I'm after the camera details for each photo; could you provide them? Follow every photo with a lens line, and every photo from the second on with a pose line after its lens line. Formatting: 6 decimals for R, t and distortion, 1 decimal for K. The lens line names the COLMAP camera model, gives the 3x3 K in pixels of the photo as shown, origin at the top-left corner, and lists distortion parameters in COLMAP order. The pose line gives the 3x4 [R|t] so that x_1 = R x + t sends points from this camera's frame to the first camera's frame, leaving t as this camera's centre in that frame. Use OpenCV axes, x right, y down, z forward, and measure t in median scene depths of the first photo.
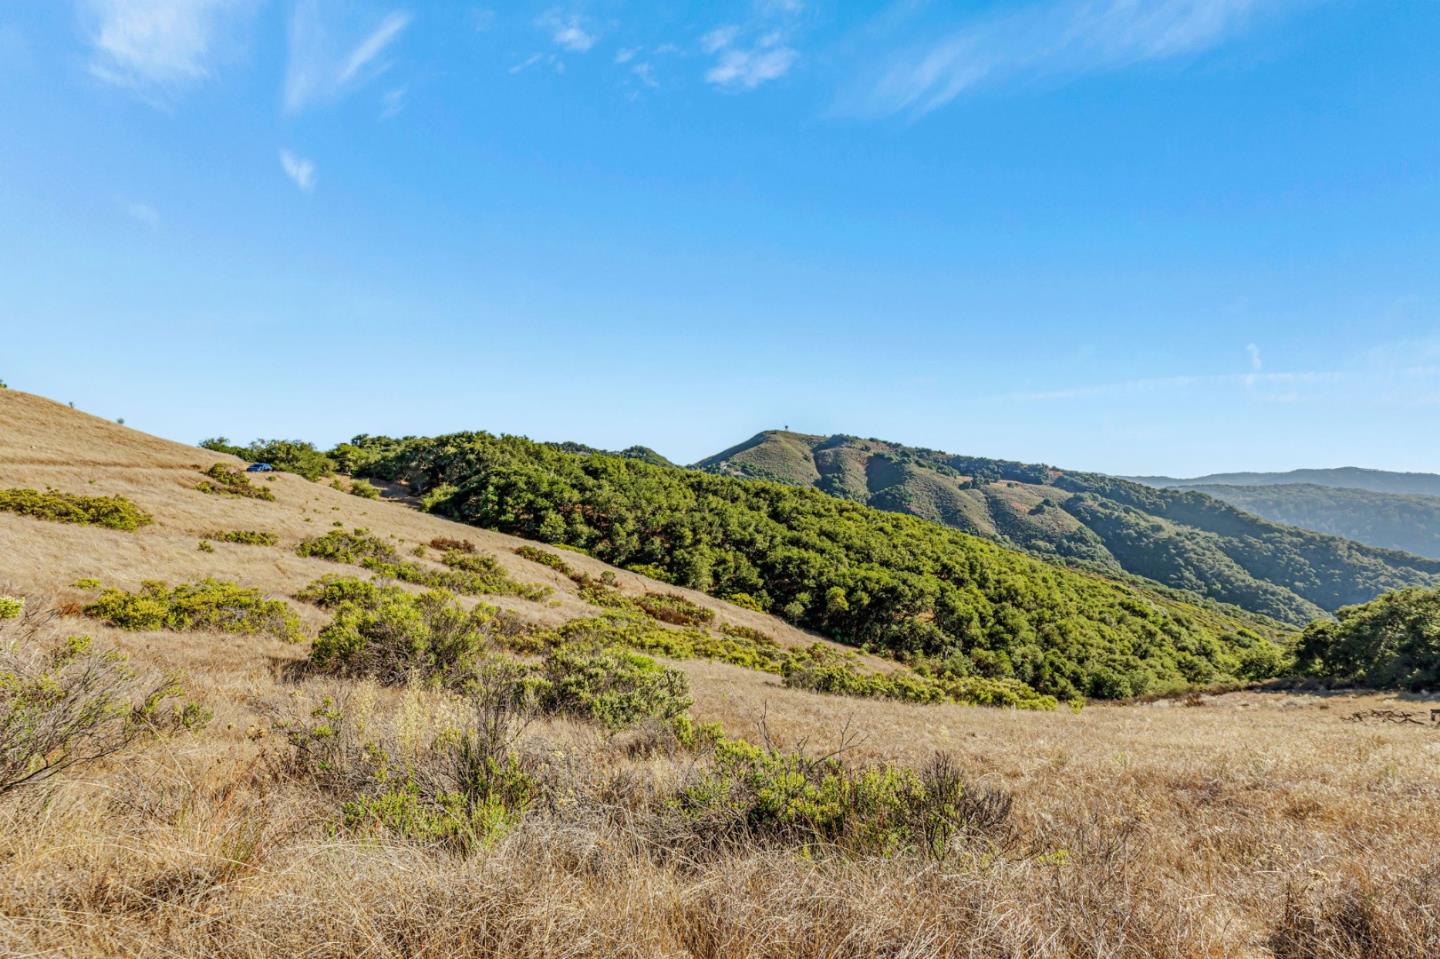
lens RADIAL K [[658.2, 0, 714.3], [0, 658.2, 475.1], [0, 0, 1]] dist [0.002860, -0.000441]
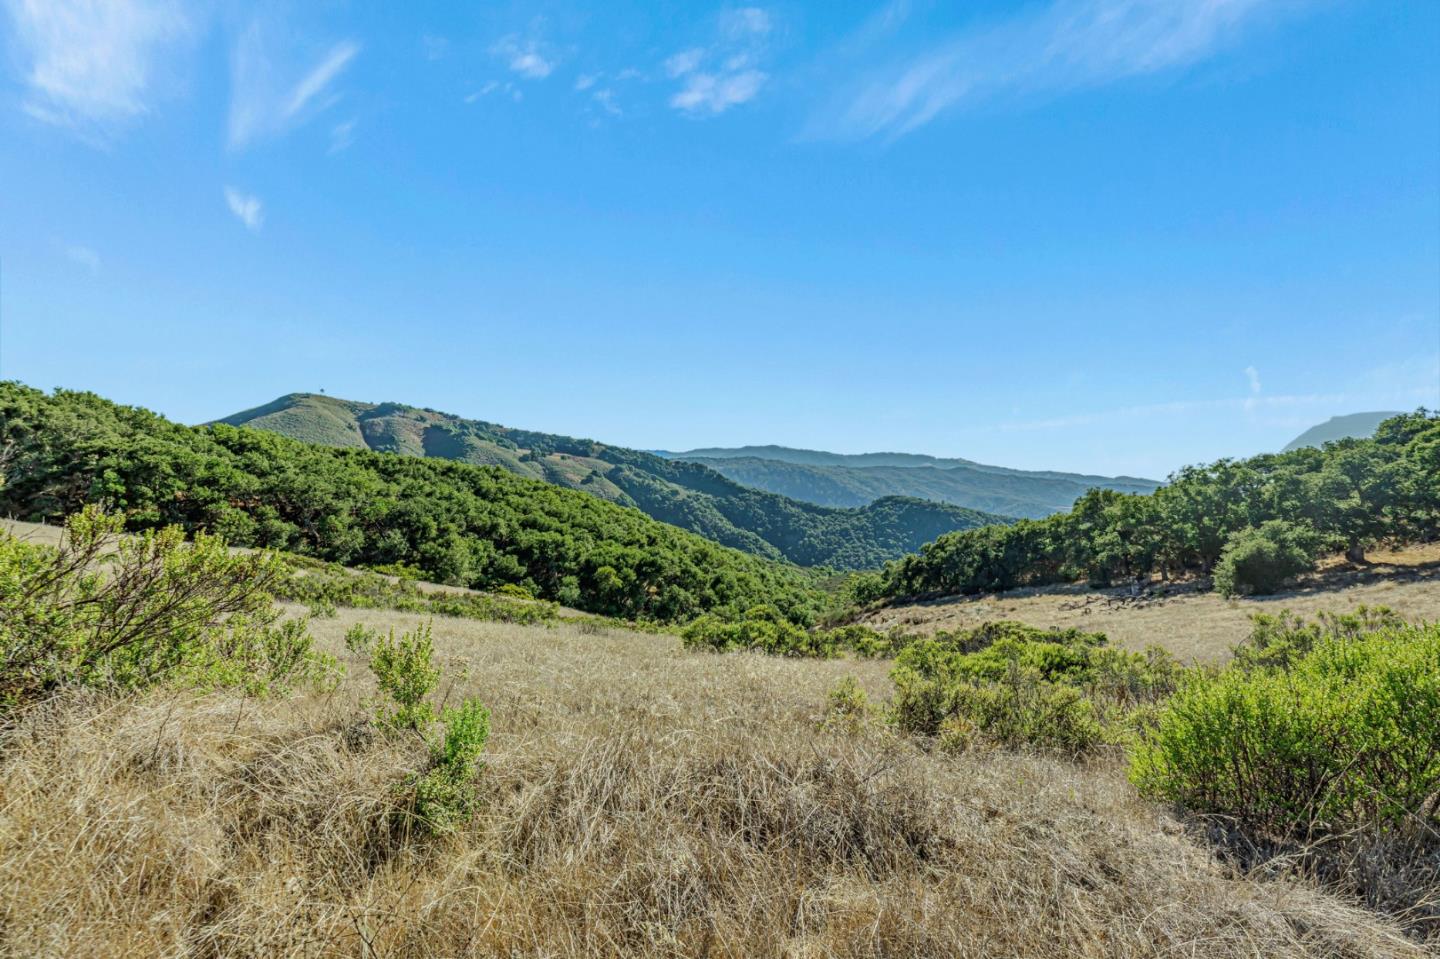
lens RADIAL K [[640.7, 0, 717.5], [0, 640.7, 473.9], [0, 0, 1]] dist [0.006034, -0.000312]
pose [[0.775463, -0.014816, 0.631220, -0.027929], [-0.011500, 0.999227, 0.037581, -0.001163], [-0.631289, -0.036401, 0.774693, 0.011445]]
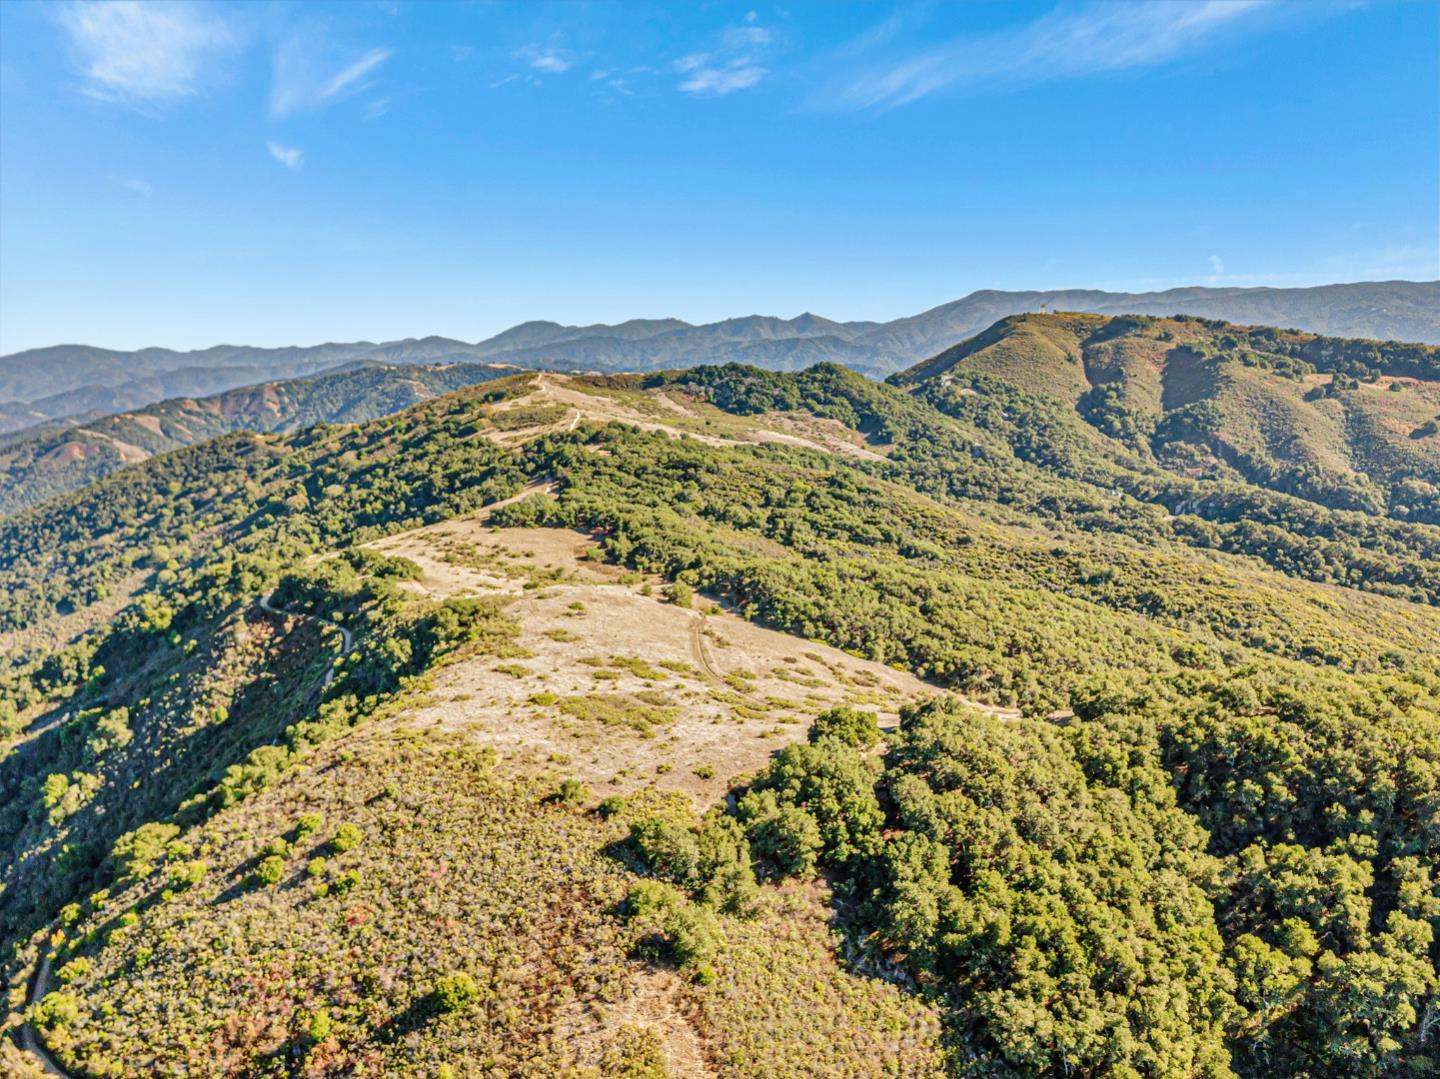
lens RADIAL K [[1106.4, 0, 720.0], [0, 1106.4, 539.5], [0, 0, 1]] dist [0.010982, 0.014839]
pose [[0.977970, -0.018053, -0.207964, 0.022427], [0.058165, 0.980364, 0.188424, -0.090393], [0.200479, -0.196369, 0.959816, -0.244502]]
